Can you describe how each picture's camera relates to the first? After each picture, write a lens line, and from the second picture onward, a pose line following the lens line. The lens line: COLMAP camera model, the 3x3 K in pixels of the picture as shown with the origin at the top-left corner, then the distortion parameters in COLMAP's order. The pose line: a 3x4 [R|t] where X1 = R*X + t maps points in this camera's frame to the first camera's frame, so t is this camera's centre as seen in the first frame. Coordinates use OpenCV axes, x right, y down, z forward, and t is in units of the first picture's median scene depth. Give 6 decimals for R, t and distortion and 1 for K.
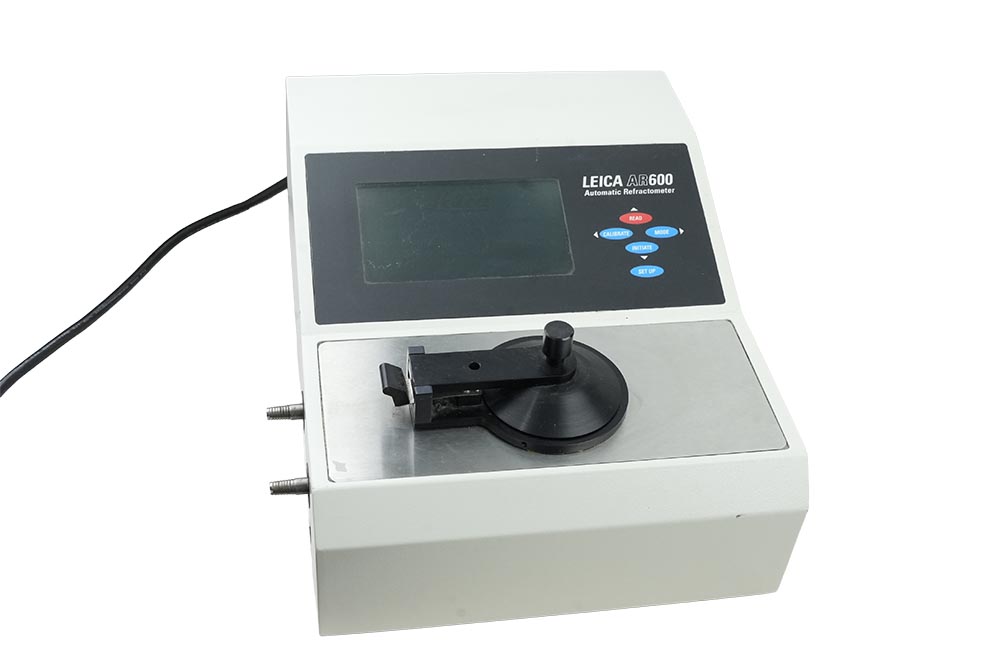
lens RADIAL K [[1229.9, 0, 506.1], [0, 1229.9, 334.8], [0, 0, 1]] dist [-0.057449, 0.000000]
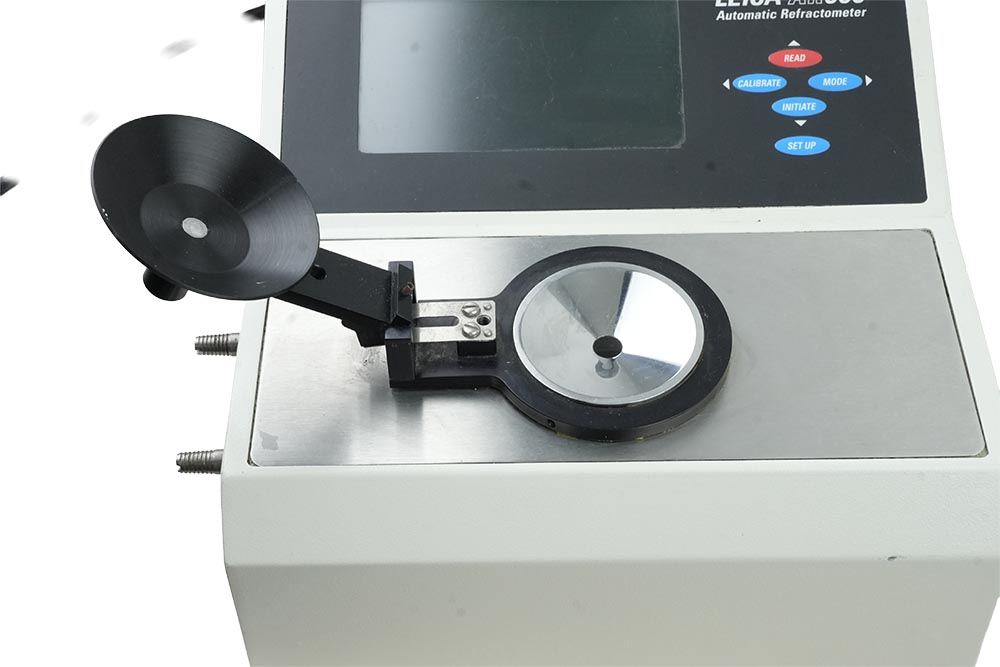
lens RADIAL K [[1610.9, 0, 501.0], [0, 1610.9, 331.1], [0, 0, 1]] dist [0.083678, 0.000000]
pose [[0.980807, 0.058803, -0.185904, 0.120282], [-0.036388, 0.991892, 0.121766, -0.051505], [0.191557, -0.112665, 0.974994, 0.143572]]
